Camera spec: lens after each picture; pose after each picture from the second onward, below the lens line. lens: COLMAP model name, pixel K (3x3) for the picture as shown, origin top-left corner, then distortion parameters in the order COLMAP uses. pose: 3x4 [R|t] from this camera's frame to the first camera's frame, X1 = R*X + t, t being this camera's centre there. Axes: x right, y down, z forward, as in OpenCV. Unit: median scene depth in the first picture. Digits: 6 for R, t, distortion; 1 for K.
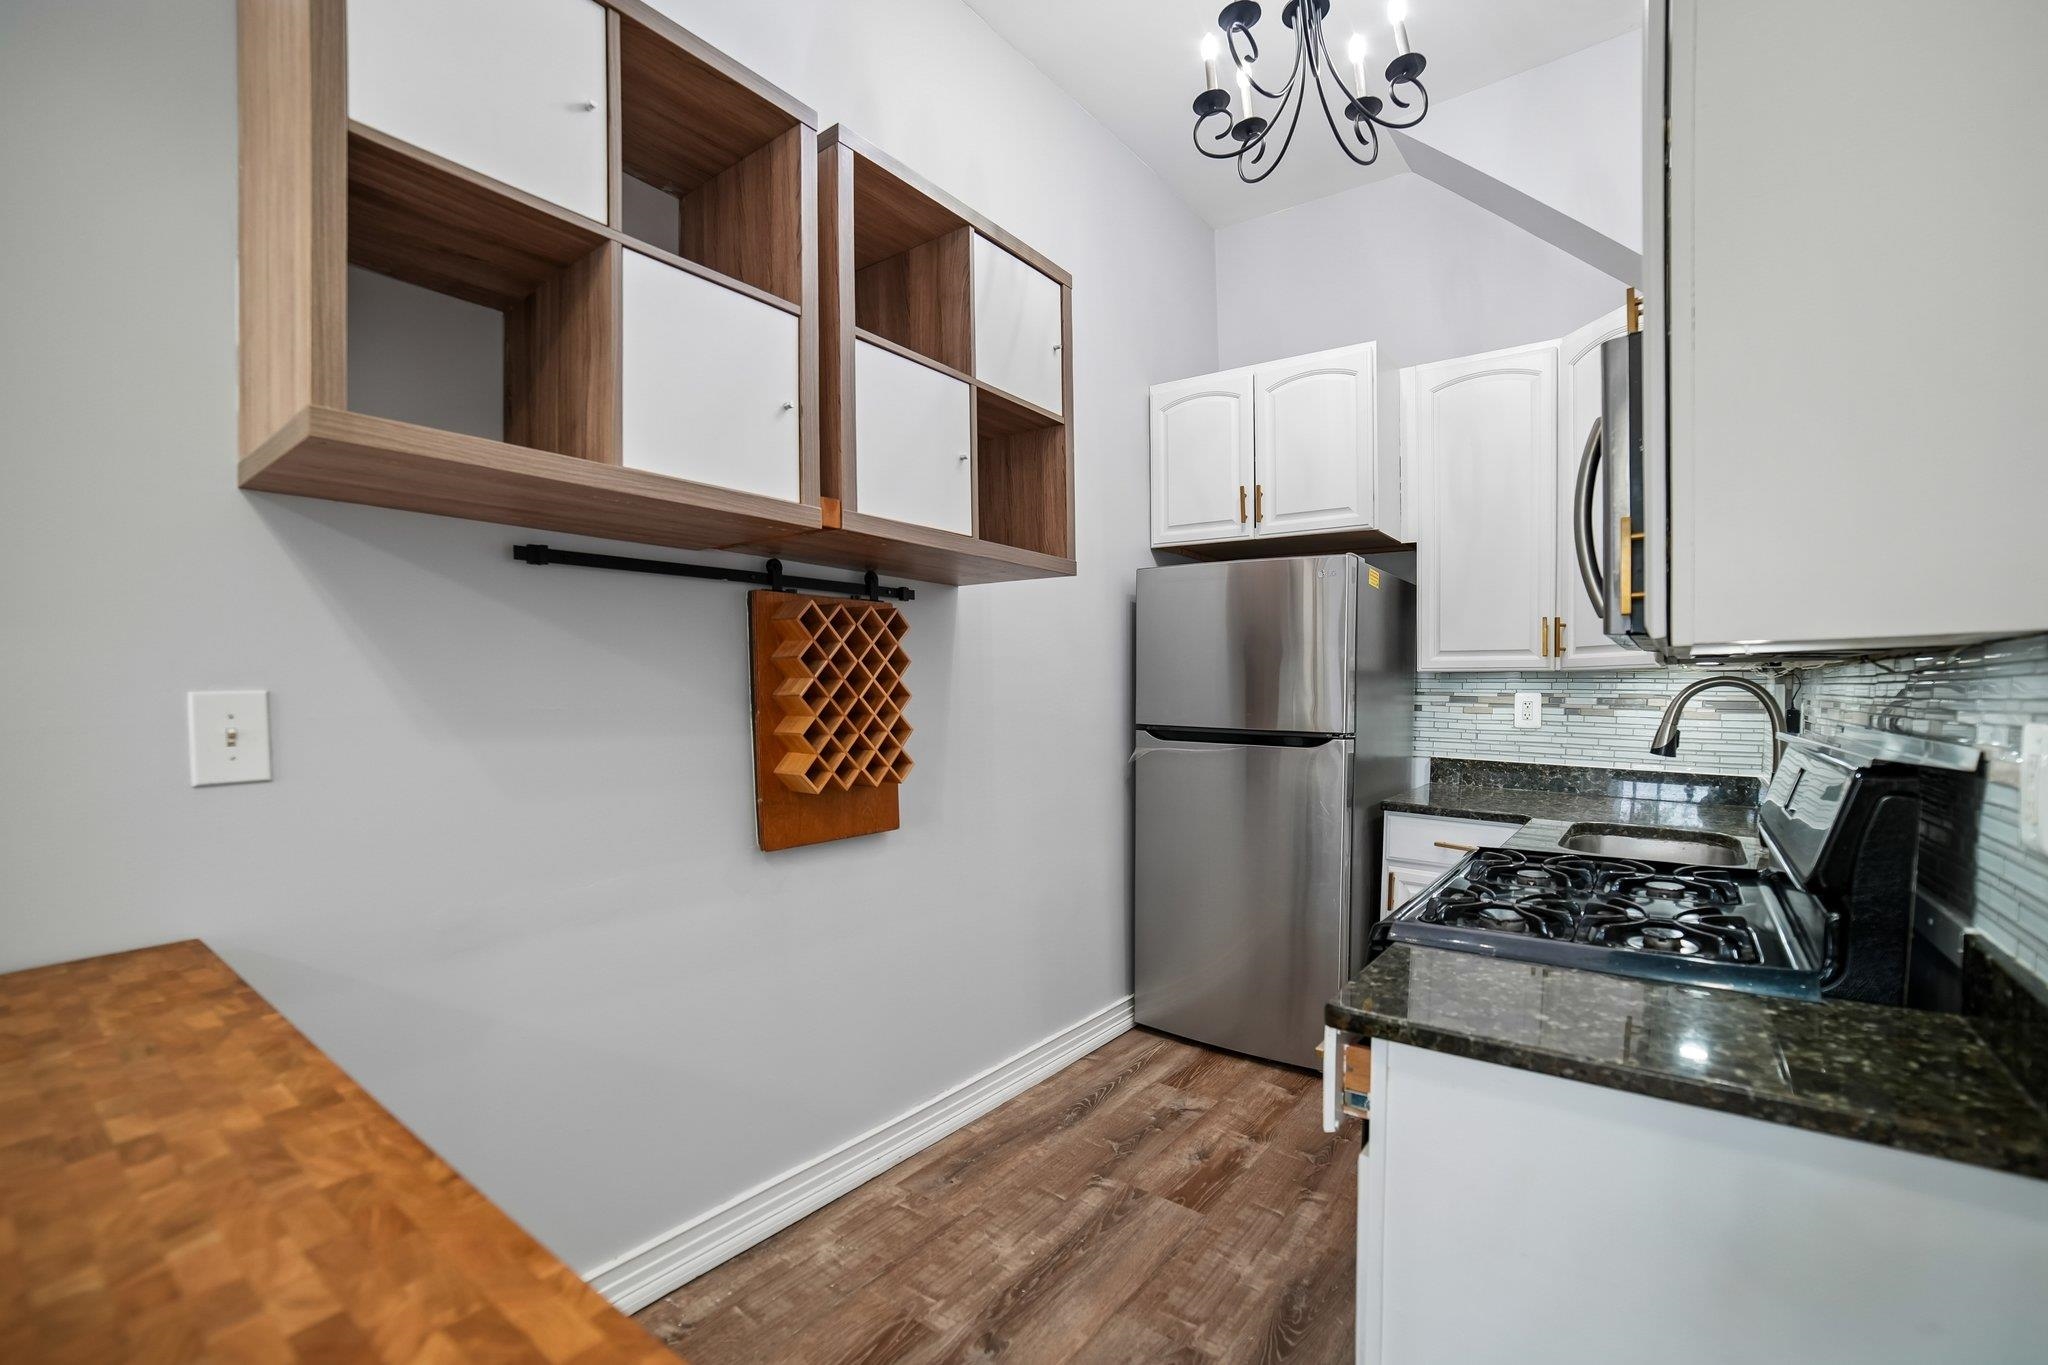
lens RADIAL K [[889.4, 0, 1024.0], [0, 889.4, 682.5], [0, 0, 1]] dist [-0.095373, 0.000578]
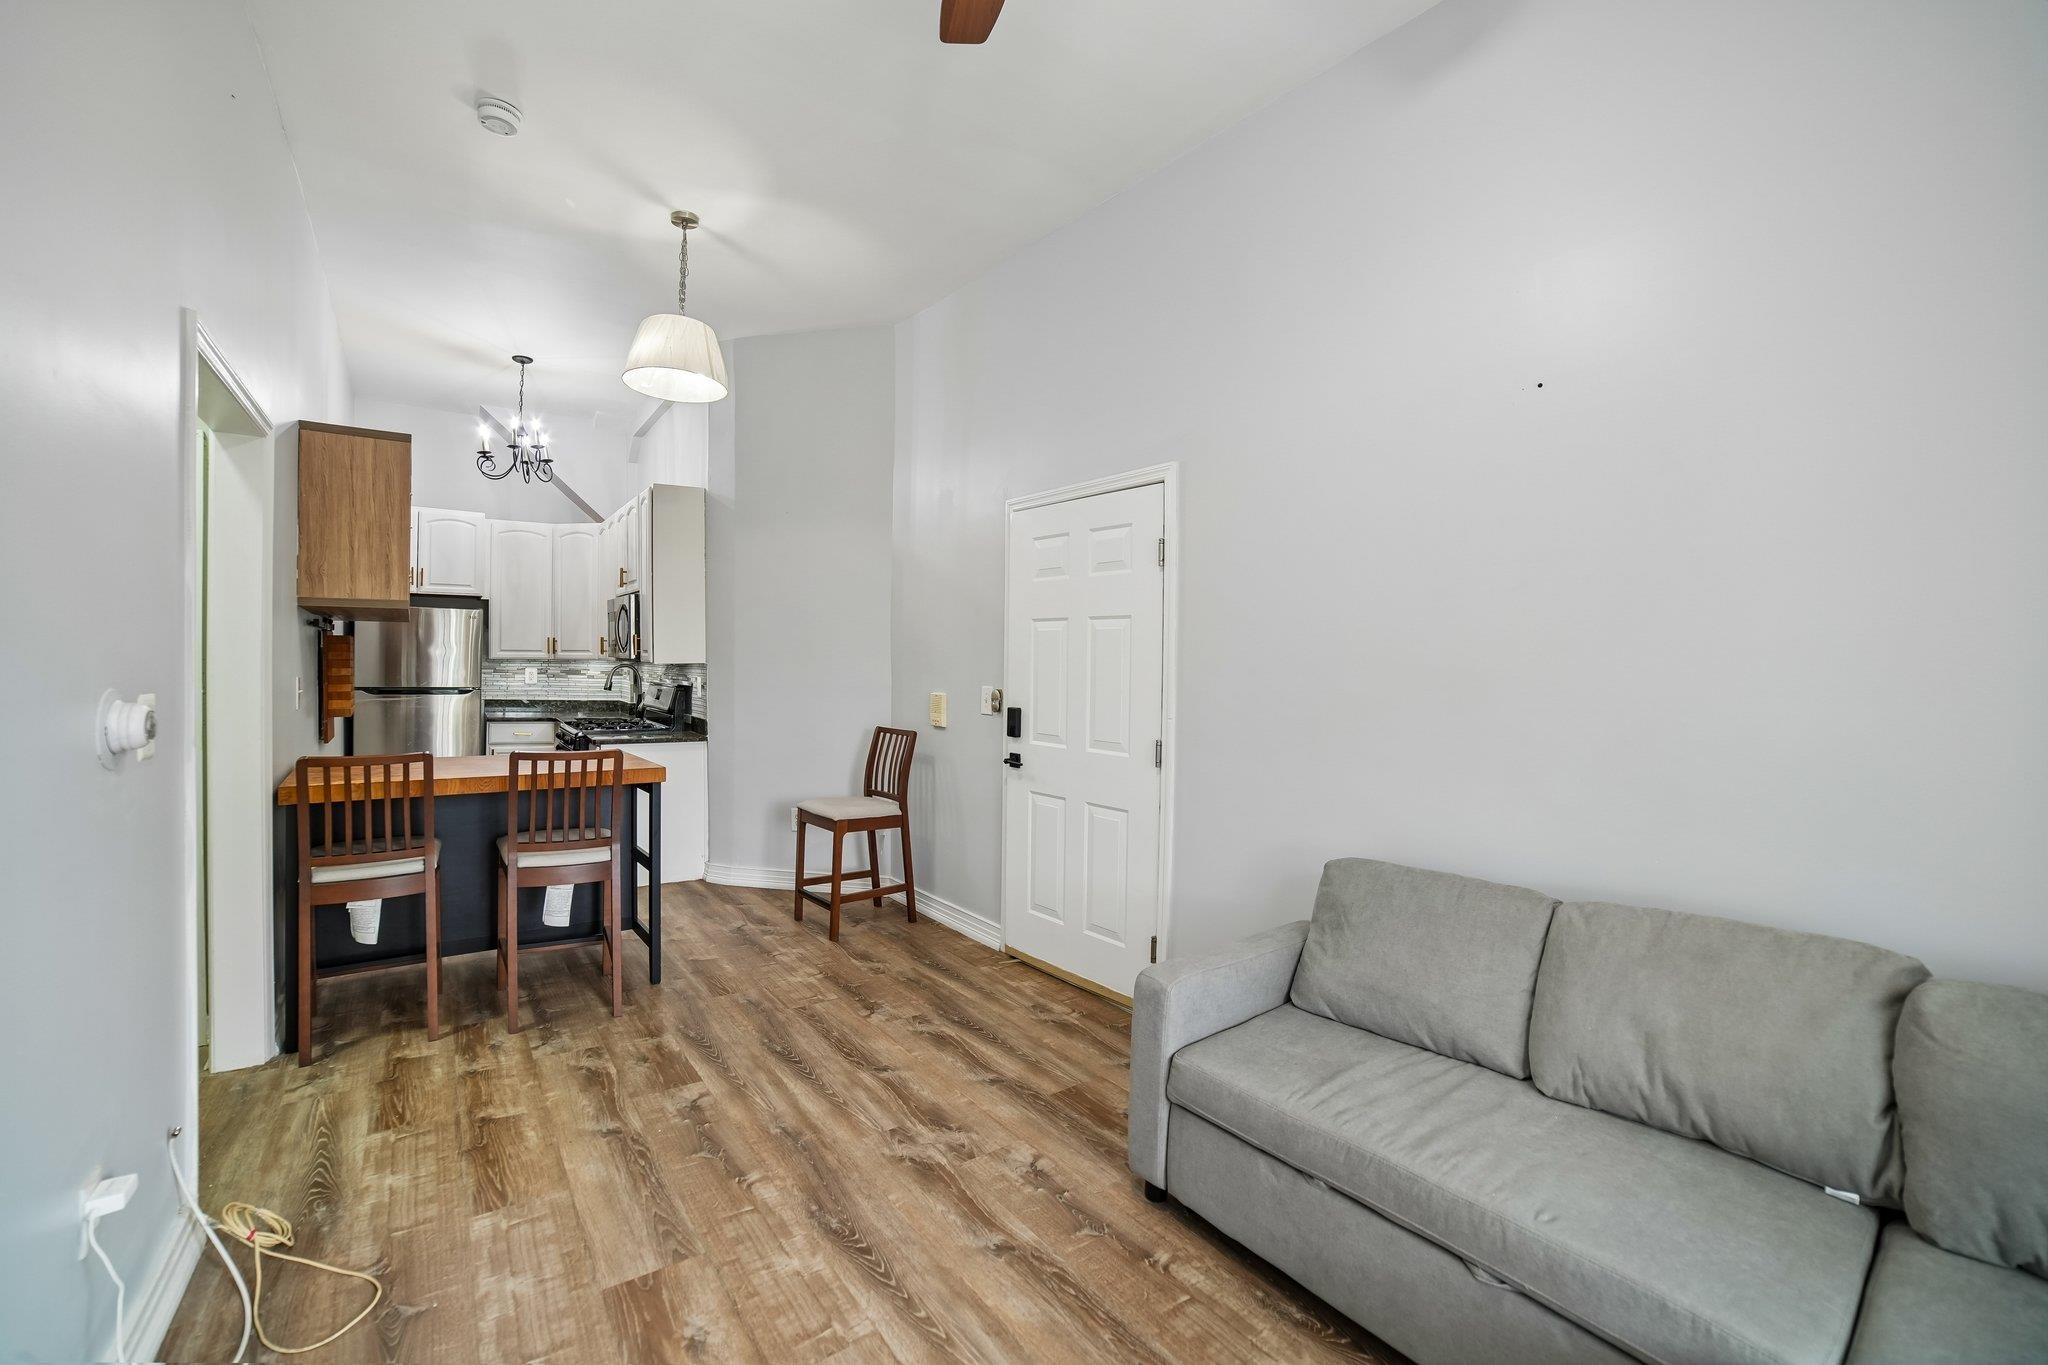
lens RADIAL K [[814.8, 0, 1024.0], [0, 814.8, 682.5], [0, 0, 1]] dist [-0.078521, 0.028543]
pose [[0.311124, -0.023465, 0.950079, -1.016726], [-0.015698, 0.999432, 0.029825, -0.033366], [-0.950240, -0.024193, 0.310579, -0.895107]]
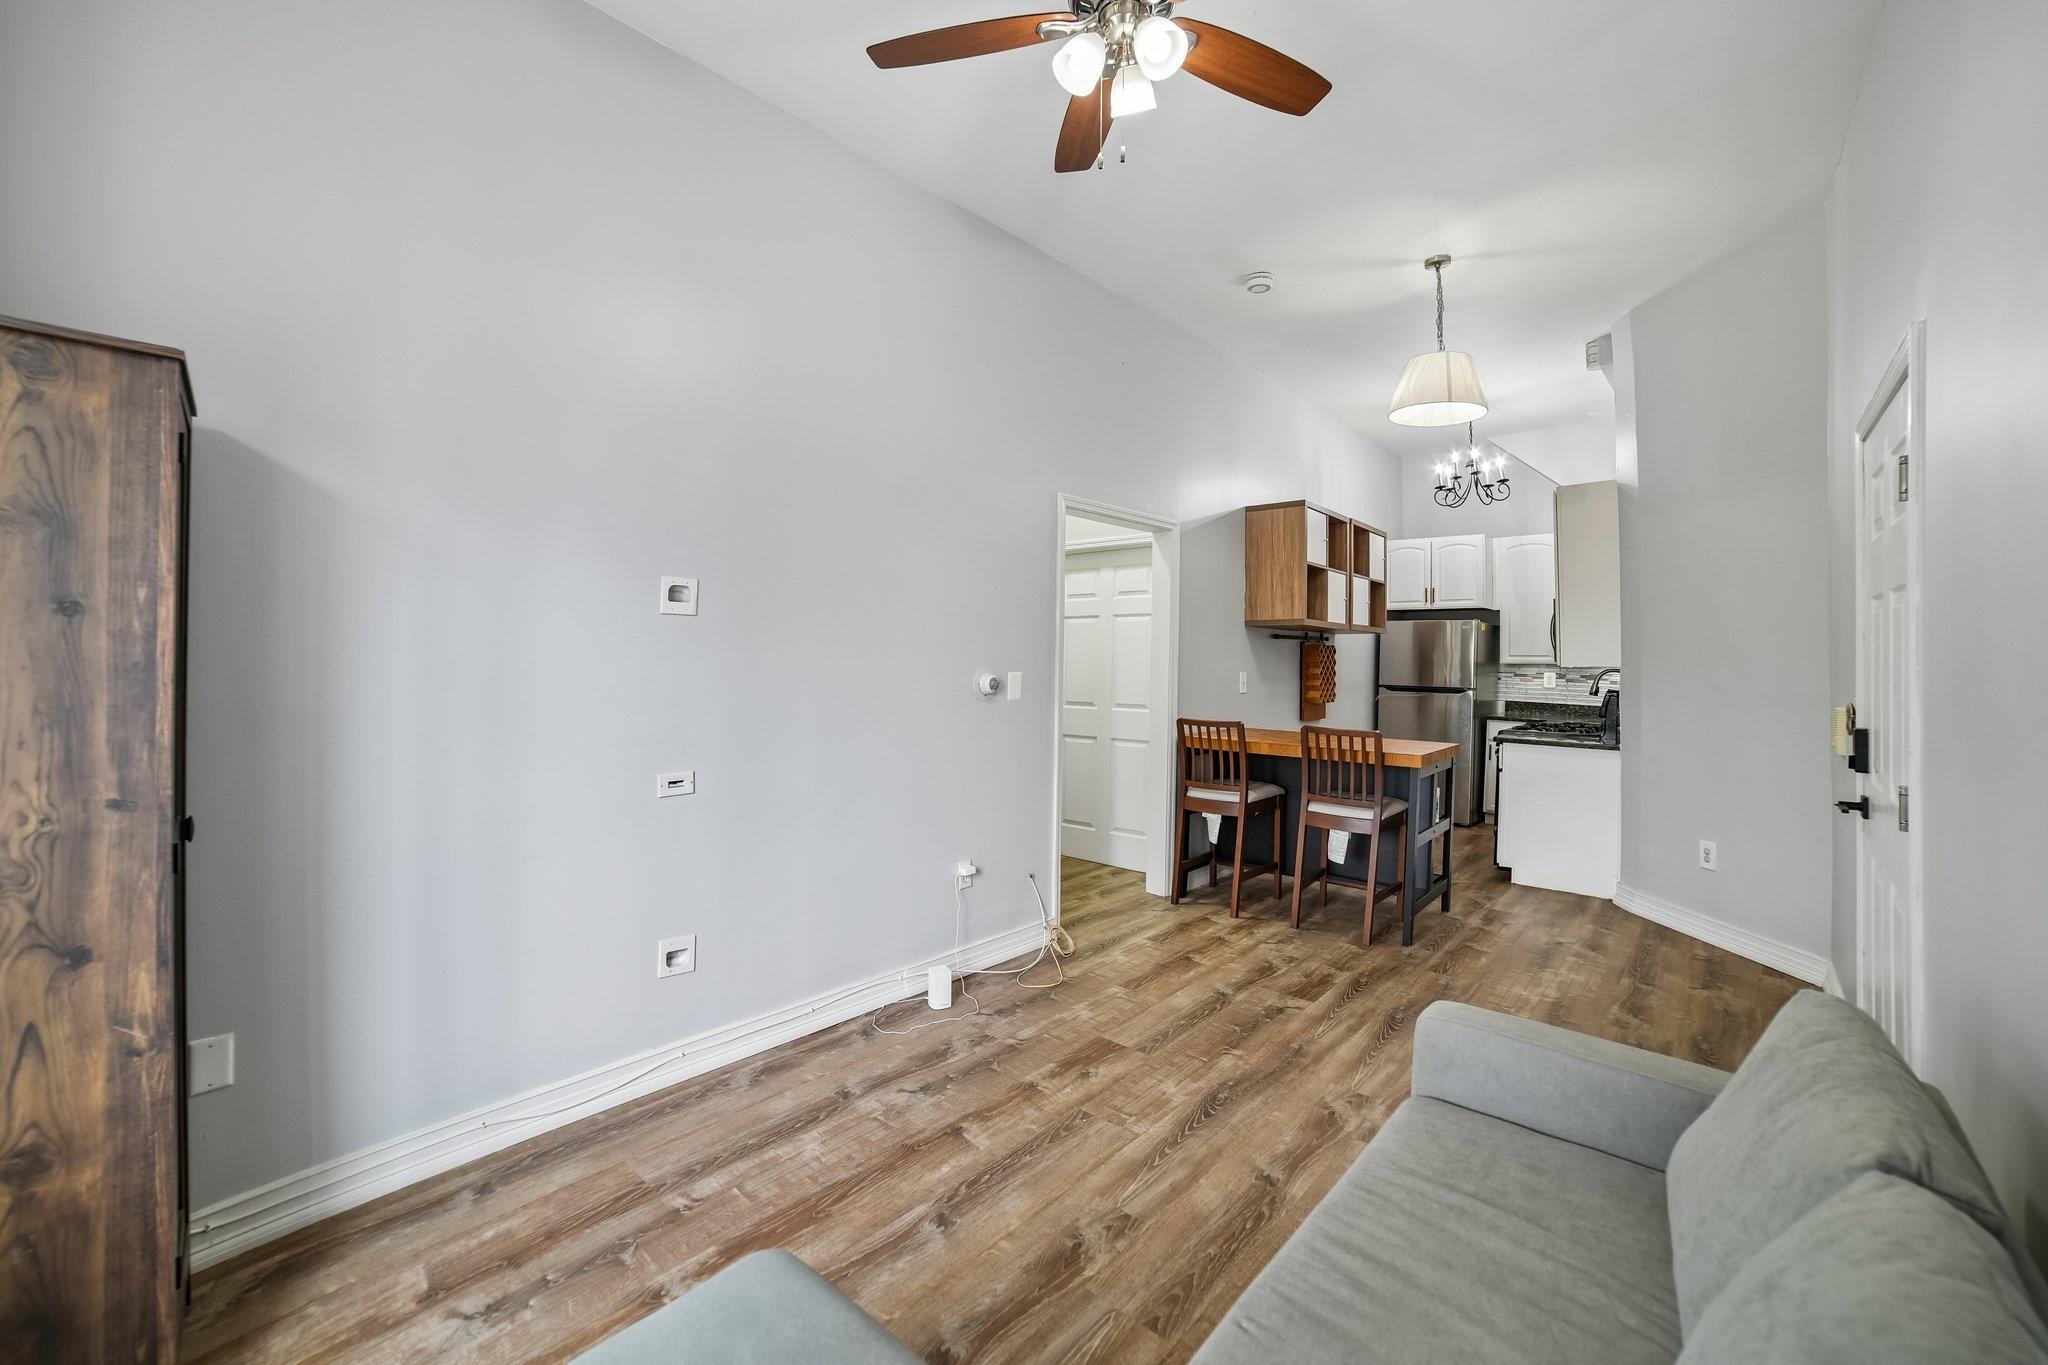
lens RADIAL K [[824.2, 0, 1037.8], [0, 824.2, 648.9], [0, 0, 1]] dist [-0.080327, 0.053525]
pose [[0.997381, 0.002946, -0.072261, -0.665777], [-0.003722, 0.999937, -0.010607, -0.024850], [0.072225, 0.010849, 0.997329, -1.326430]]
